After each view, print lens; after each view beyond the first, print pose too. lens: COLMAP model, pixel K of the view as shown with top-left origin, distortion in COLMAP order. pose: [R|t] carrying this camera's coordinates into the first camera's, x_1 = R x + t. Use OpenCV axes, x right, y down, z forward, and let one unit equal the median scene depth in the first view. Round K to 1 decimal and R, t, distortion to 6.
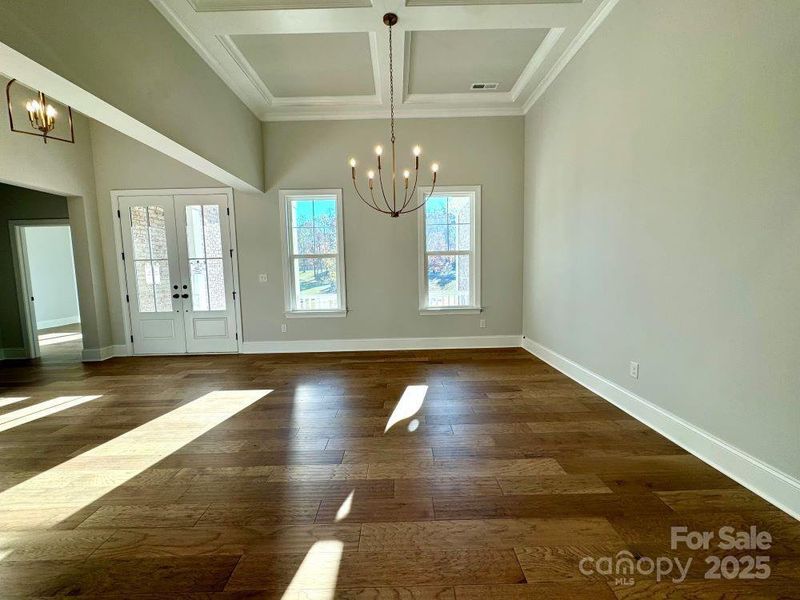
lens RADIAL K [[319.0, 0, 400.0], [0, 319.0, 300.0], [0, 0, 1]] dist [-0.004664, -0.000103]
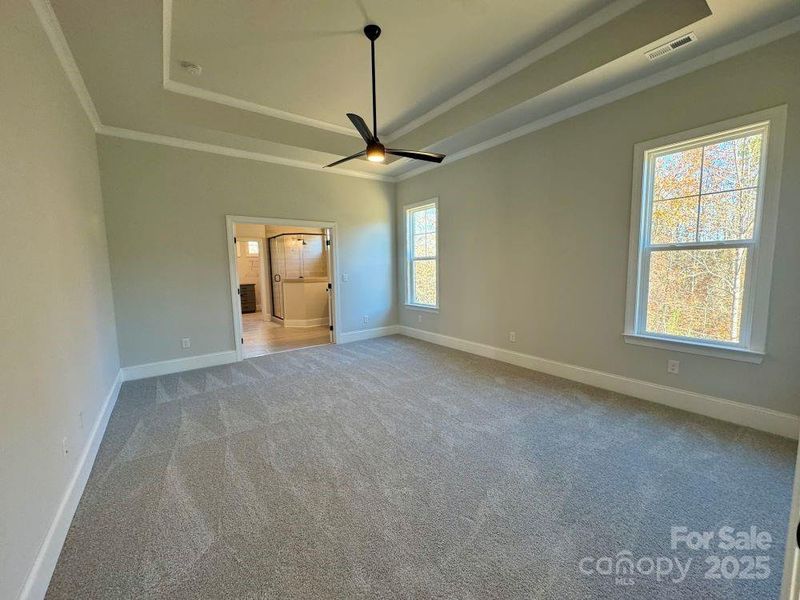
lens RADIAL K [[327.3, 0, 400.0], [0, 327.3, 300.0], [0, 0, 1]] dist [0.000959, 0.000179]
pose [[0.572798, 0.094801, -0.814196, 0.343026], [-0.091954, 0.994451, 0.051098, -0.031826], [0.814523, 0.045600, 0.578337, 0.239211]]
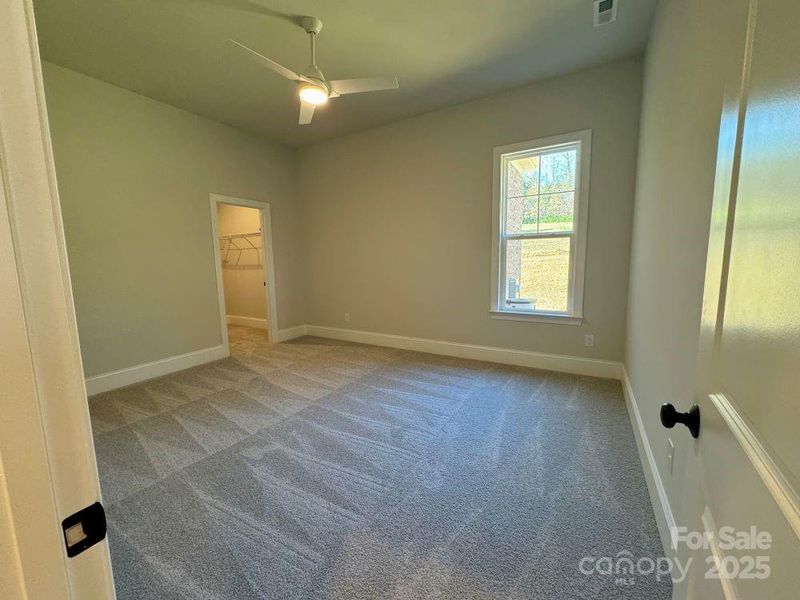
lens RADIAL K [[319.0, 0, 400.0], [0, 319.0, 300.0], [0, 0, 1]] dist [-0.004664, -0.000103]
pose [[0.848950, 0.071892, -0.523561, 0.280598], [-0.049468, 0.997164, 0.056712, -0.030288], [0.526154, -0.022247, 0.850098, 0.237888]]
